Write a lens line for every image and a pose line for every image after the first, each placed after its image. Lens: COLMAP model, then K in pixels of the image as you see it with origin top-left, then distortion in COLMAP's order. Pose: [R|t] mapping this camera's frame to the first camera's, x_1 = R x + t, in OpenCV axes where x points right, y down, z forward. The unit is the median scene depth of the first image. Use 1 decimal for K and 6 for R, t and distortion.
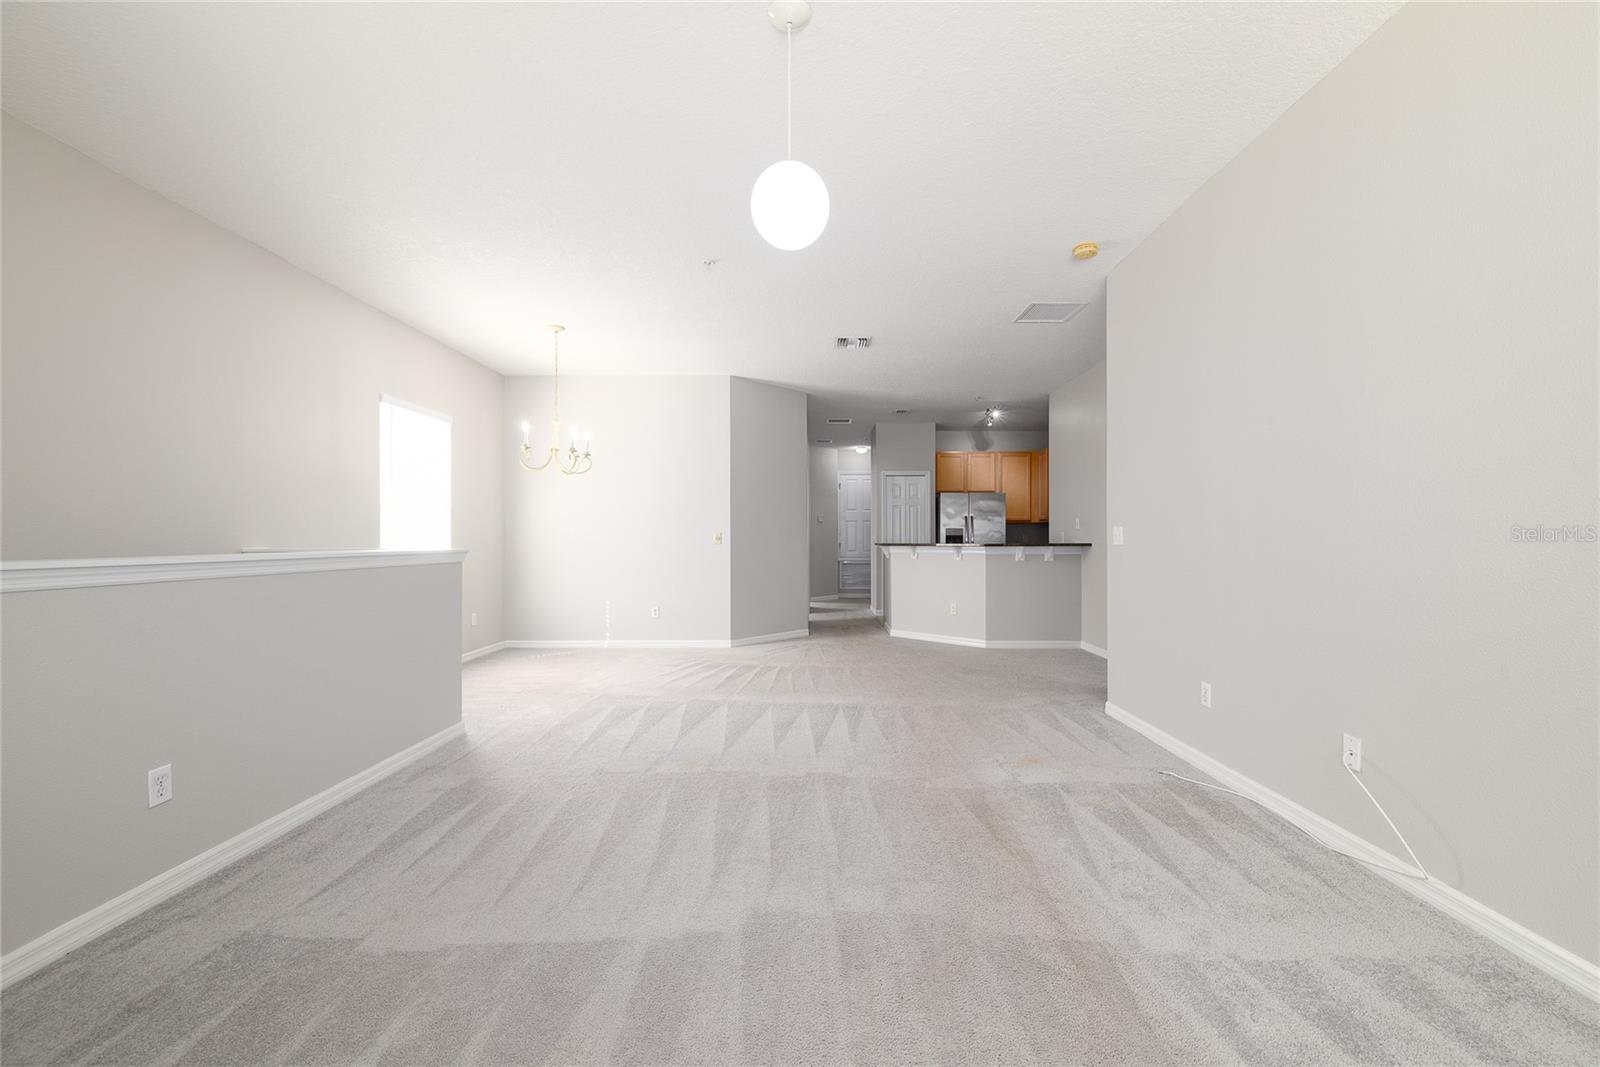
lens RADIAL K [[623.7, 0, 805.2], [0, 623.7, 536.6], [0, 0, 1]] dist [-0.001837, -0.000501]
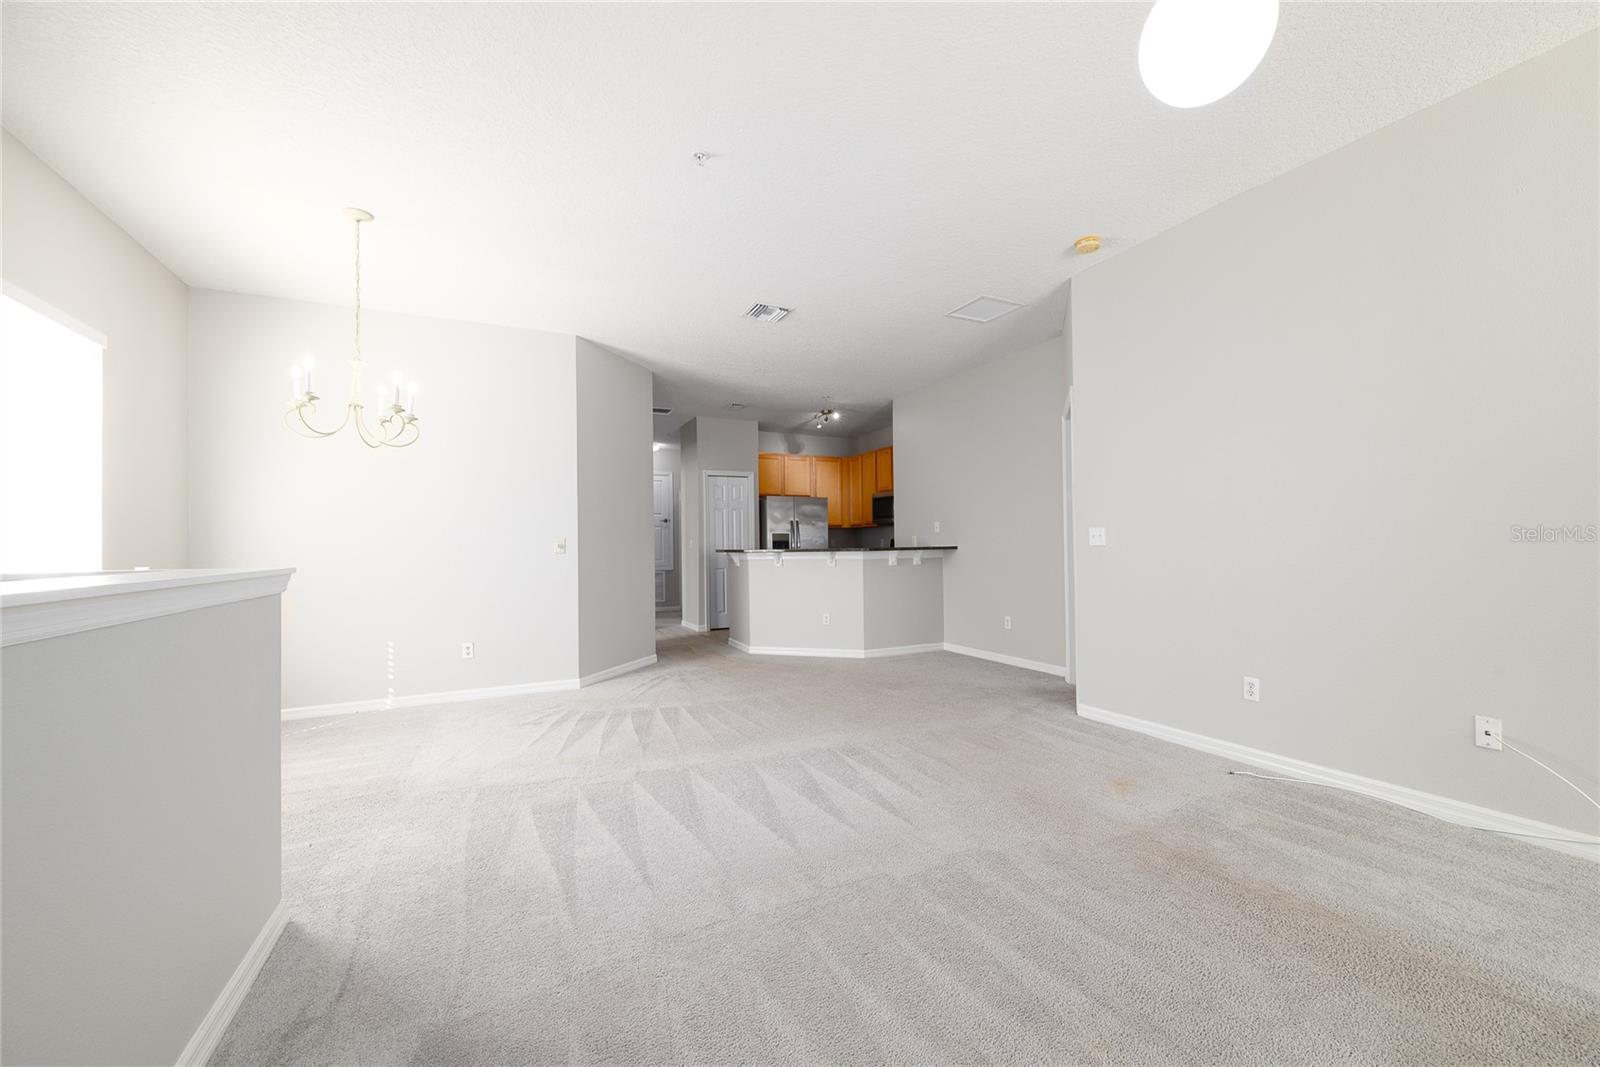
lens RADIAL K [[623.7, 0, 799.6], [0, 623.7, 536.3], [0, 0, 1]] dist [-0.001837, -0.000501]
pose [[0.894416, -0.005404, 0.447203, -0.219556], [0.011383, 0.999878, -0.010685, 0.002007], [-0.447090, 0.014647, 0.894369, 0.188346]]
